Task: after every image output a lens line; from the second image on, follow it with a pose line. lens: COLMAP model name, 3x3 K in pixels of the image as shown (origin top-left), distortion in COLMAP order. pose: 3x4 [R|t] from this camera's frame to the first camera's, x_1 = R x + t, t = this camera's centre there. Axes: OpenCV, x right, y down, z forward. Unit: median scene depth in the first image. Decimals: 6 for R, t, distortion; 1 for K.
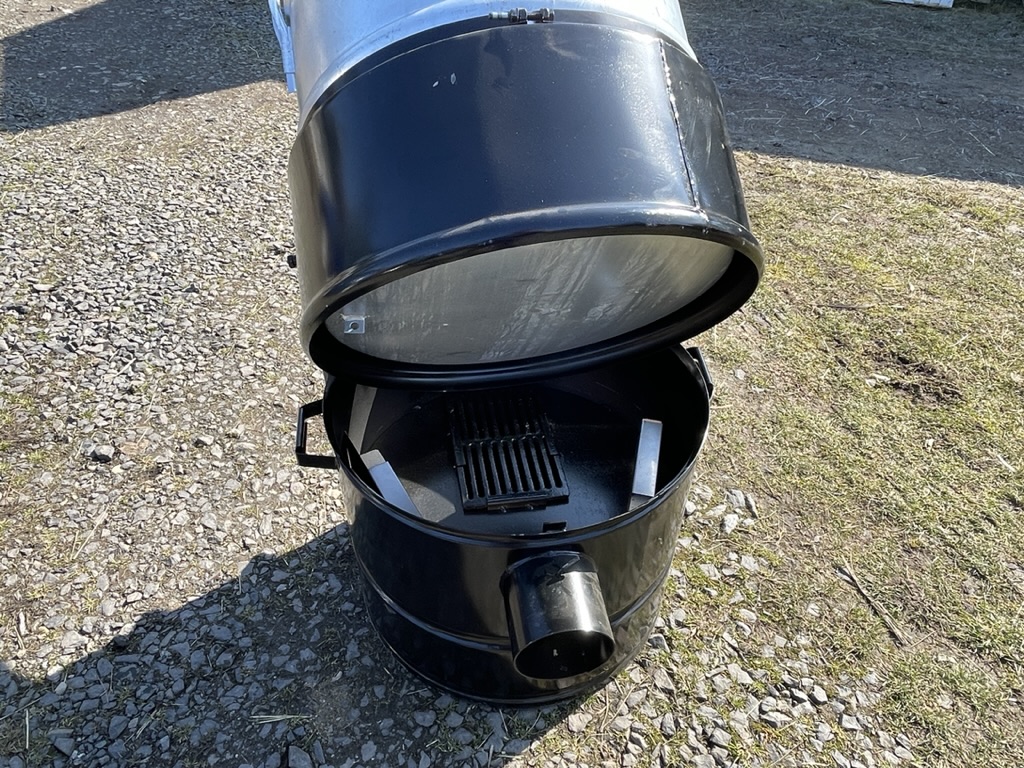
lens RADIAL K [[763.3, 0, 506.1], [0, 763.3, 389.6], [0, 0, 1]] dist [0.003368, -0.009820]
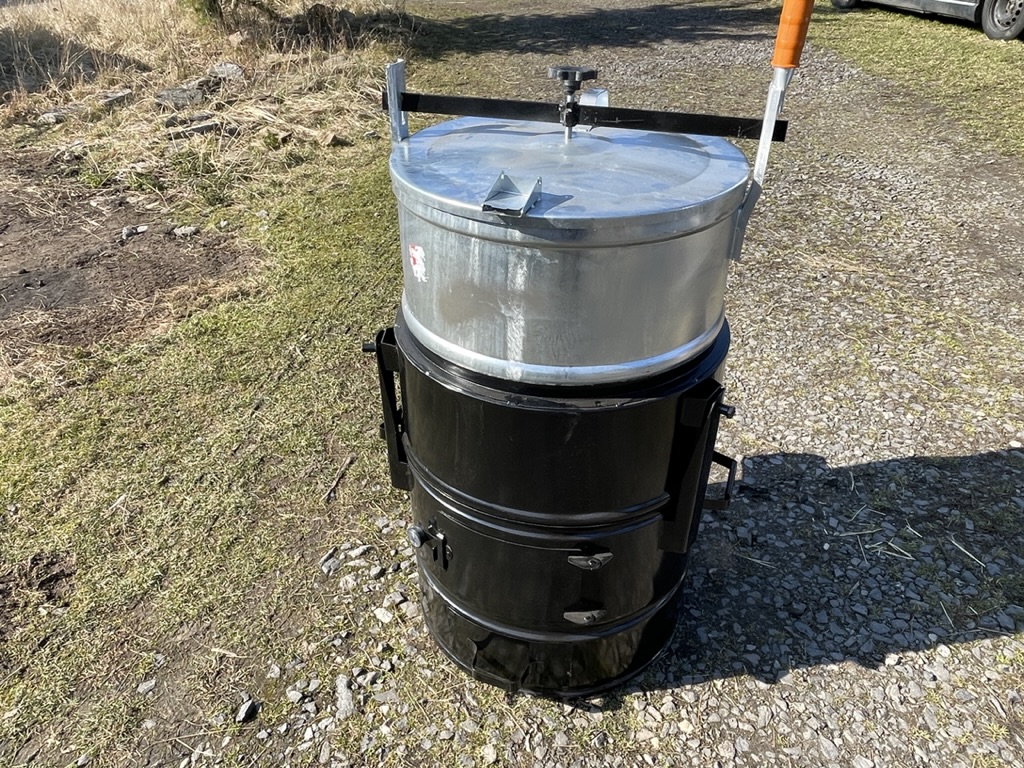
lens RADIAL K [[763.3, 0, 508.7], [0, 763.3, 381.0], [0, 0, 1]] dist [0.003368, -0.009820]
pose [[-0.868118, -0.266959, 0.418454, -0.338945], [0.322455, 0.337599, 0.884336, -0.920604], [-0.377351, 0.902640, -0.206994, 0.984423]]
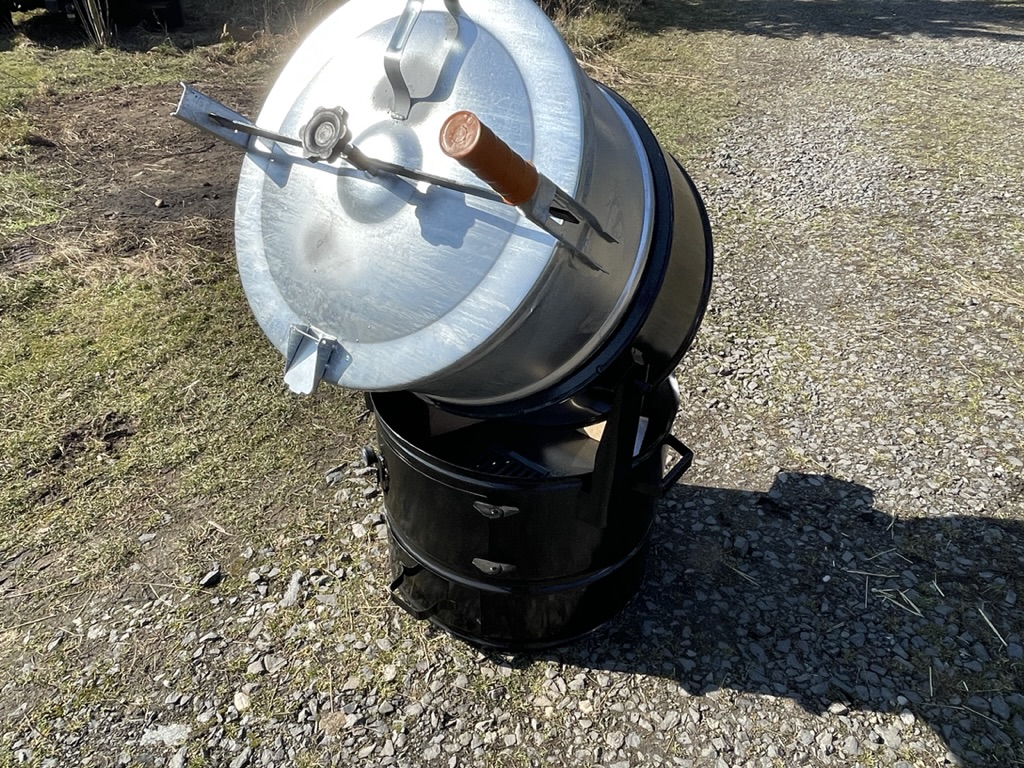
lens RADIAL K [[763.3, 0, 506.9], [0, 763.3, 381.7], [0, 0, 1]] dist [0.003368, -0.009820]
pose [[-0.668421, -0.428331, 0.608067, -0.581891], [0.468481, 0.392529, 0.791484, -0.797405], [-0.577701, 0.813912, -0.061710, 0.882752]]
